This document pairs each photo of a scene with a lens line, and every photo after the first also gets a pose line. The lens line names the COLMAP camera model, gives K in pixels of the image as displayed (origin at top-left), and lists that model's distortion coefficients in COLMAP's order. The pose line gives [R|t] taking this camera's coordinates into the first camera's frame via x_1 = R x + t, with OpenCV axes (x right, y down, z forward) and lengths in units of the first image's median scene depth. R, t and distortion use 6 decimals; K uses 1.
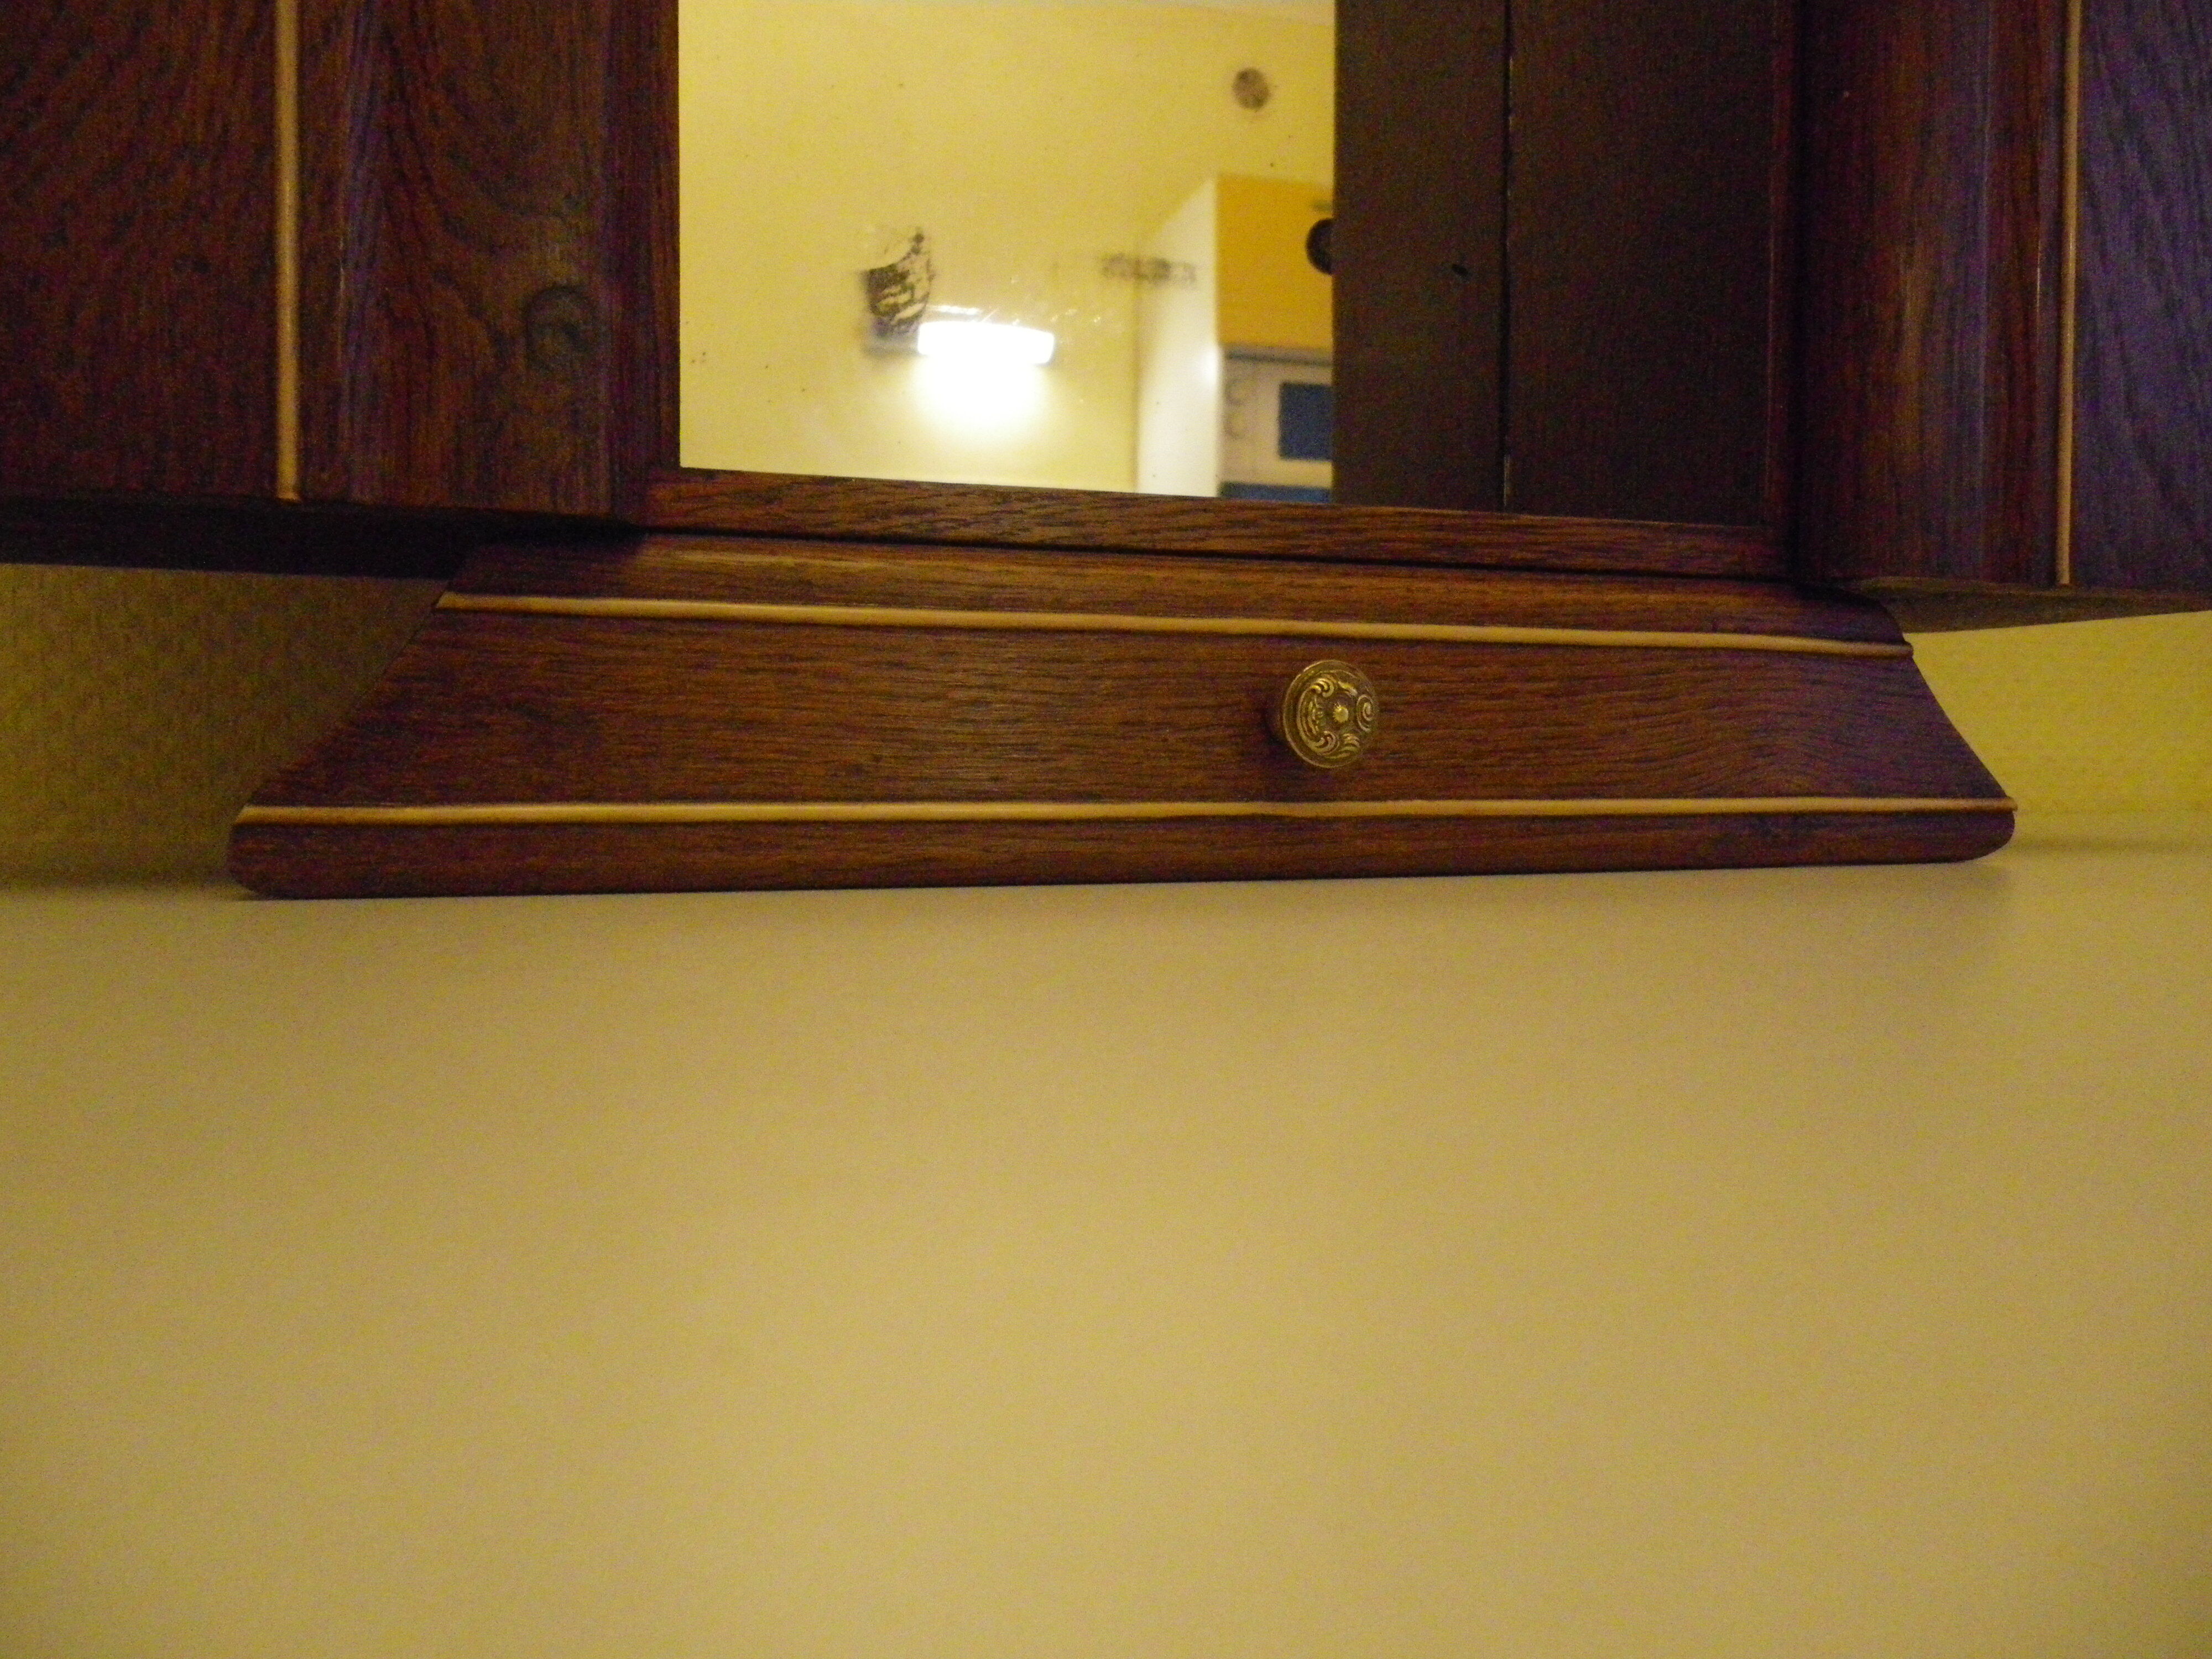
lens RADIAL K [[1693.4, 0, 1125.6], [0, 1693.4, 808.3], [0, 0, 1]] dist [-0.003605, 0.004759]
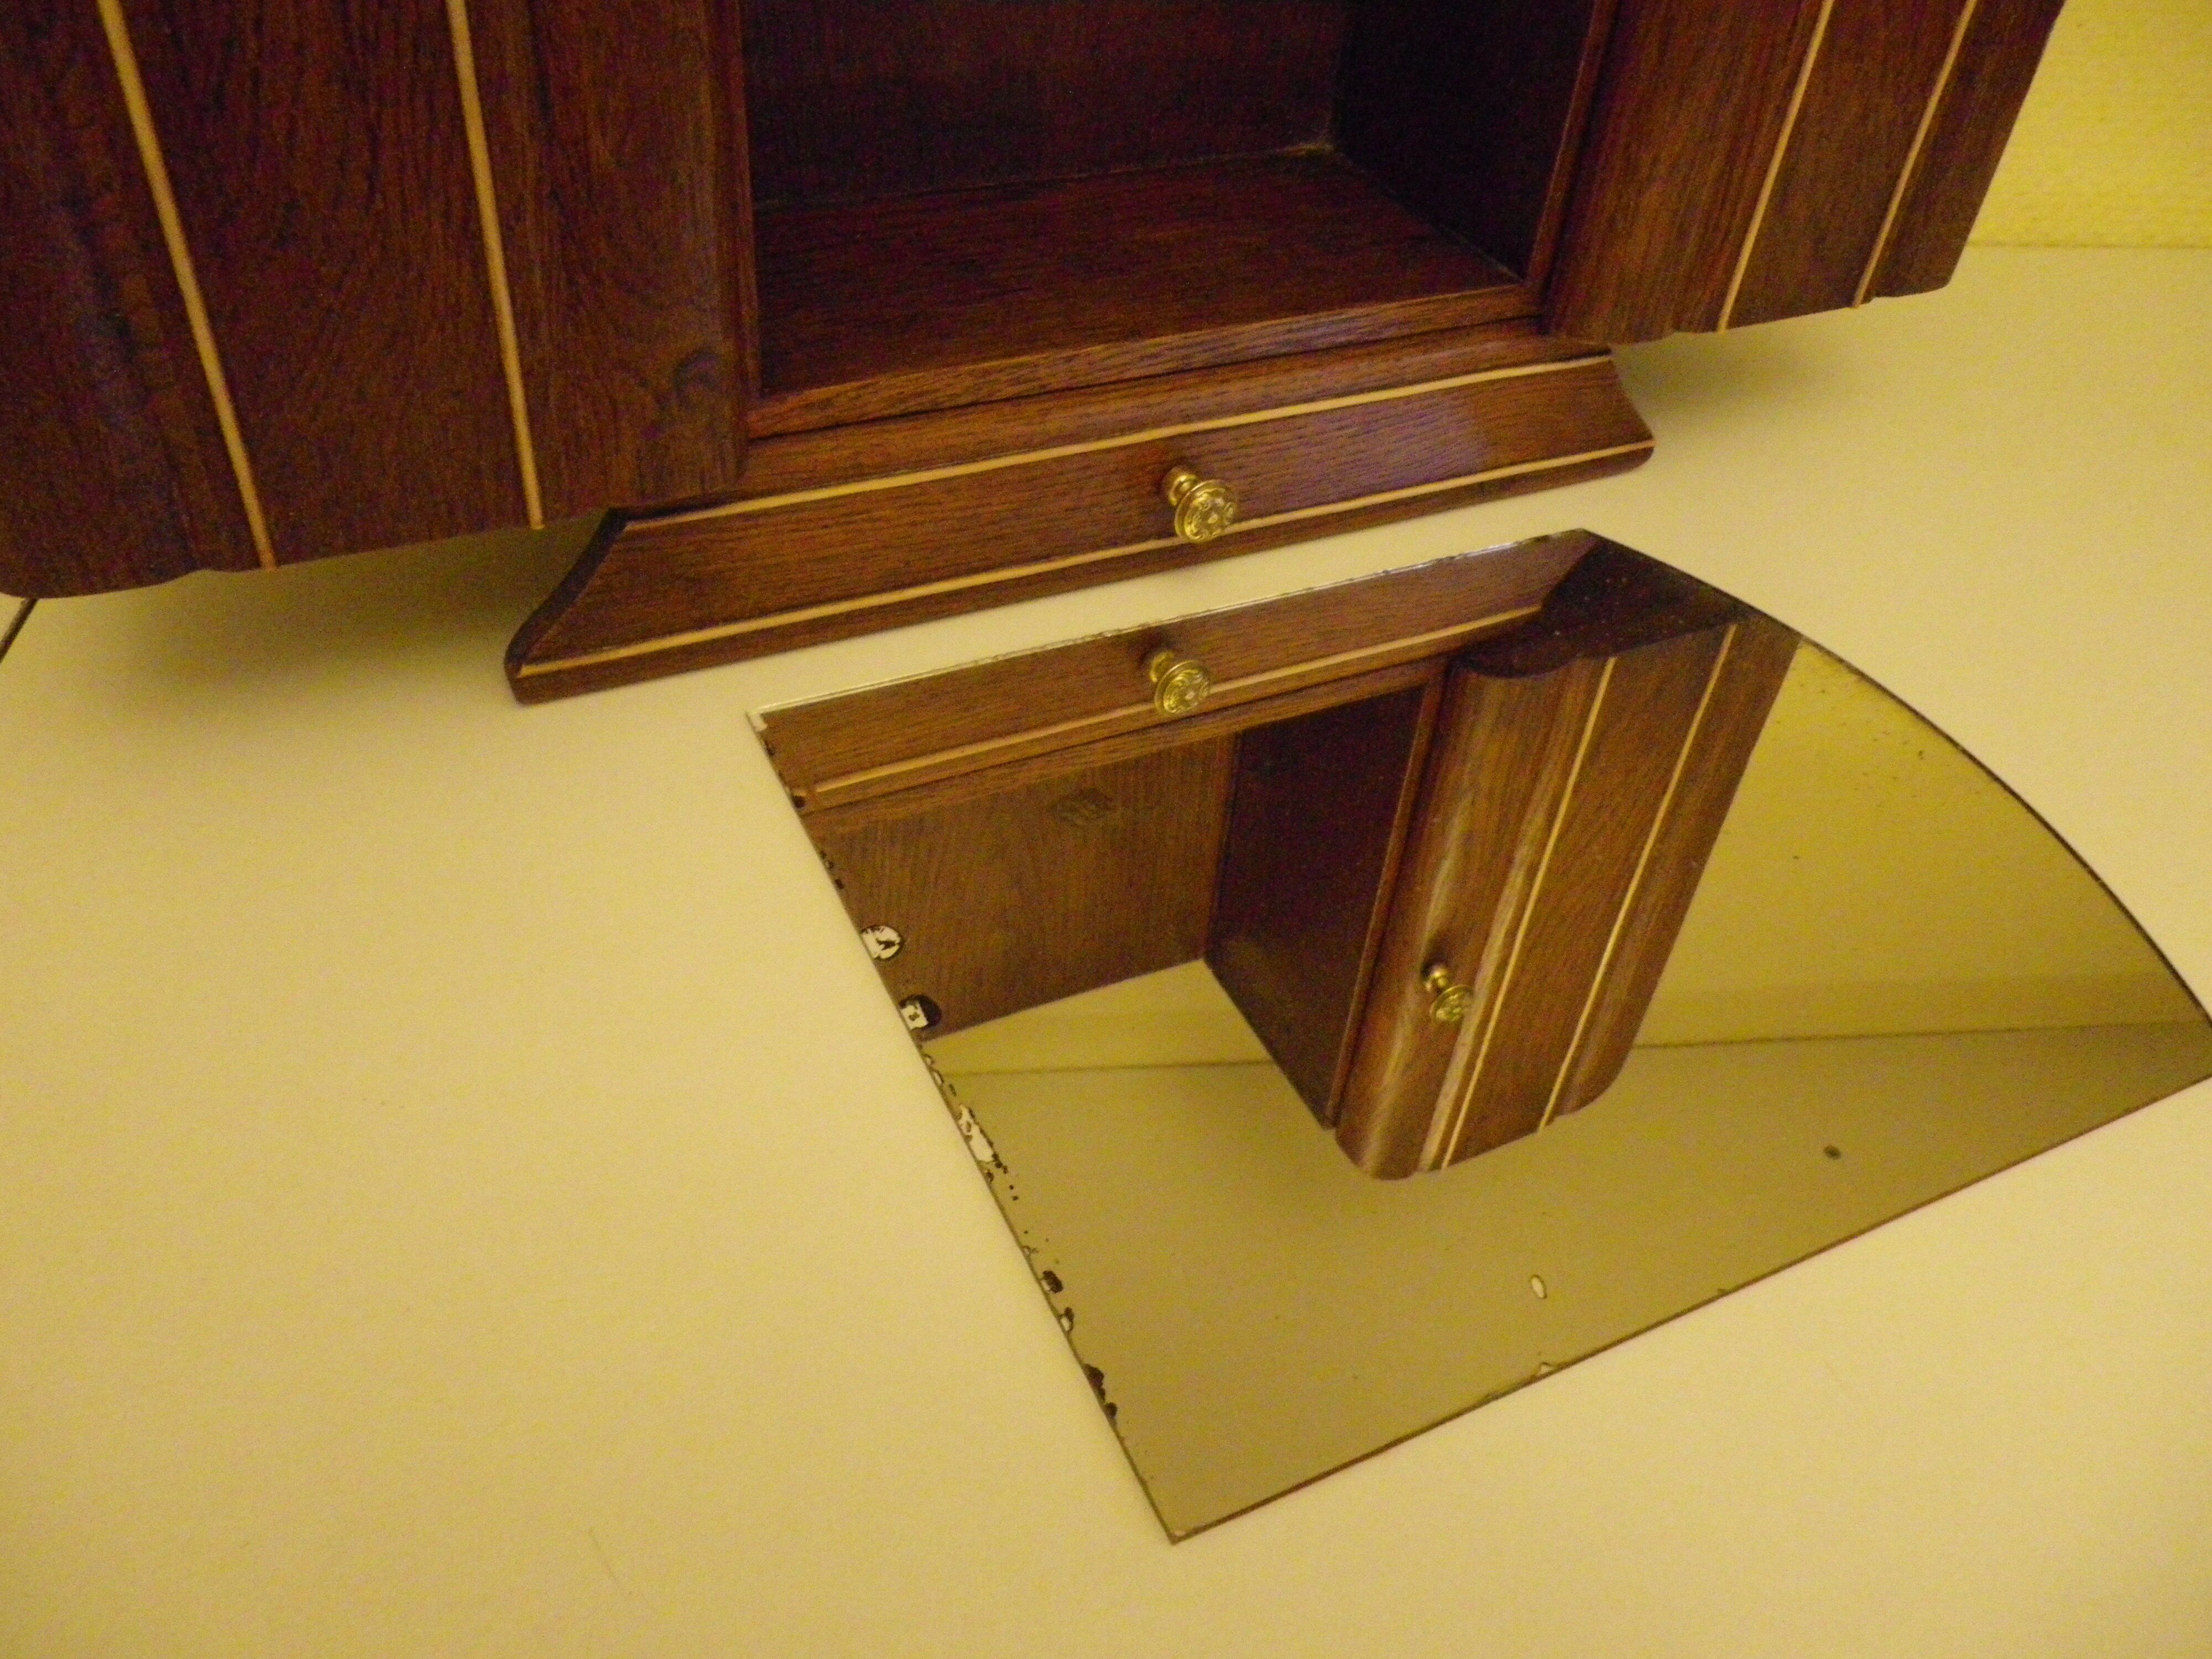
lens RADIAL K [[1693.4, 0, 1143.4], [0, 1693.4, 810.8], [0, 0, 1]] dist [-0.003605, 0.004759]
pose [[0.986964, -0.030925, 0.157945, -0.175826], [-0.076832, 0.771791, 0.631218, -0.787204], [-0.141420, -0.635124, 0.759354, -0.288823]]
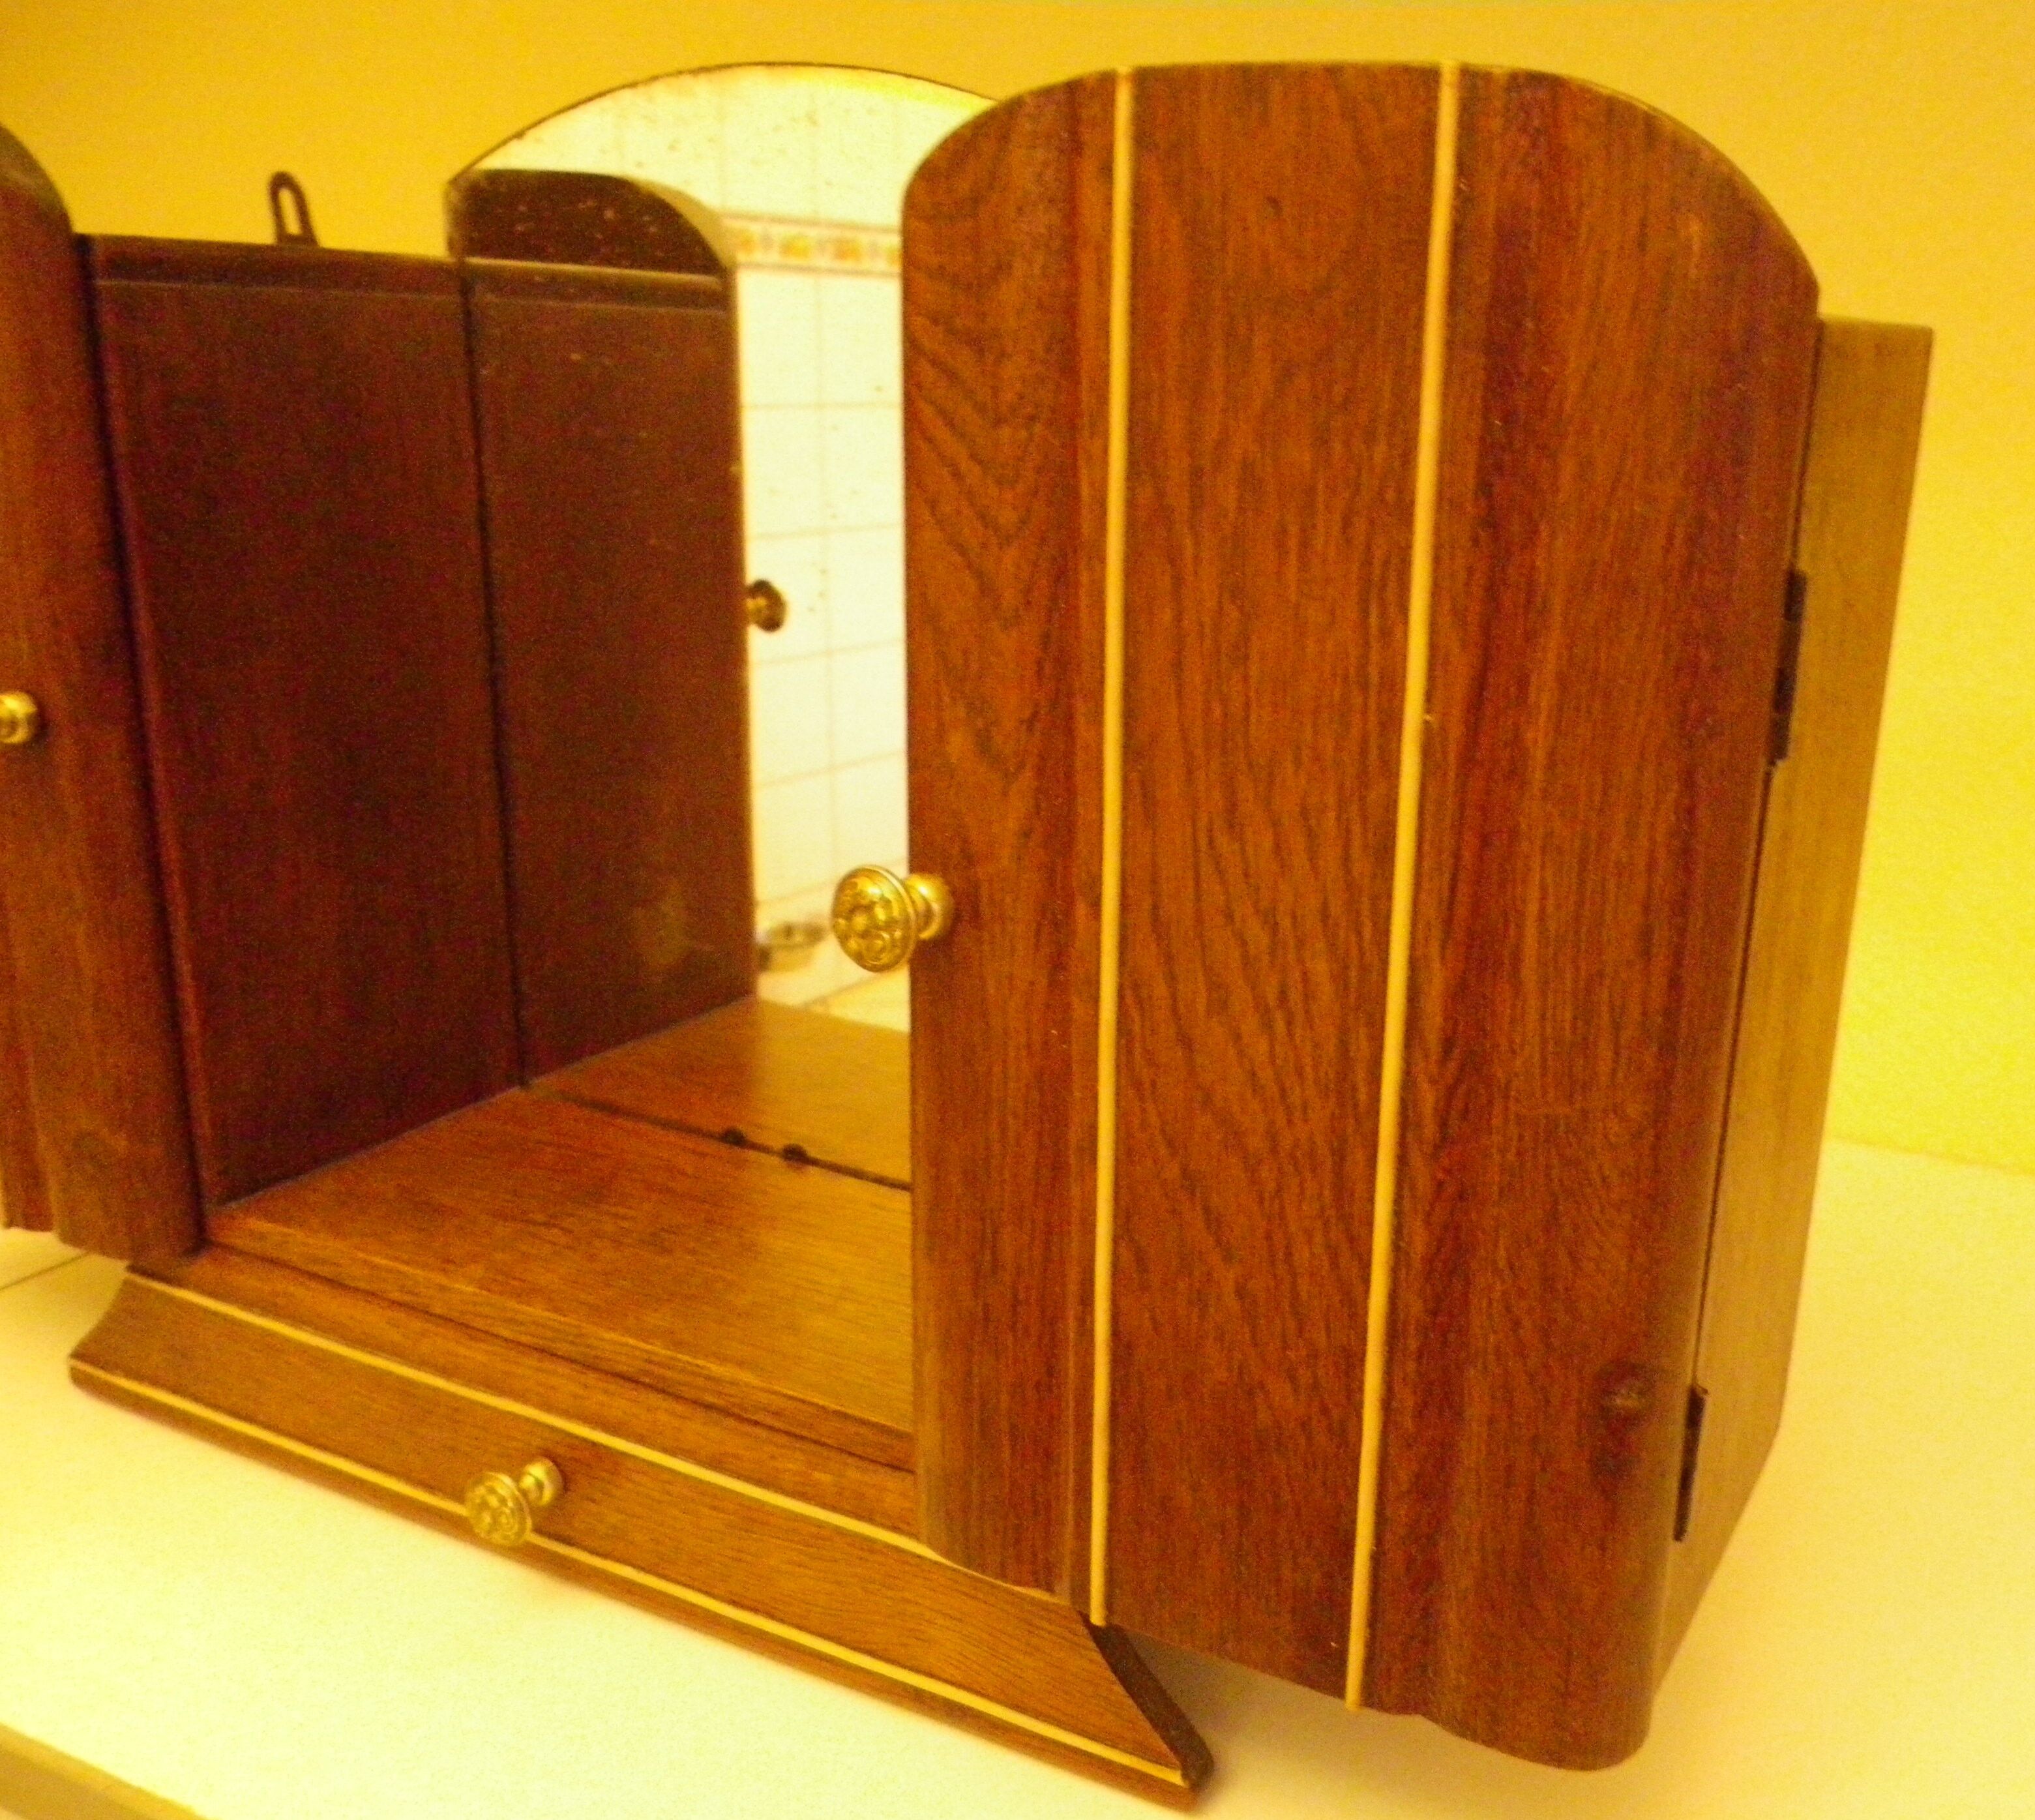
lens RADIAL K [[2005.6, 0, 1307.8], [0, 2005.6, 984.8], [0, 0, 1]] dist [-0.006614, 0.000000]
pose [[0.716224, 0.248893, -0.651979, 1.490947], [-0.073268, 0.955894, 0.284425, -0.929820], [0.694014, -0.155943, 0.702870, 0.412530]]
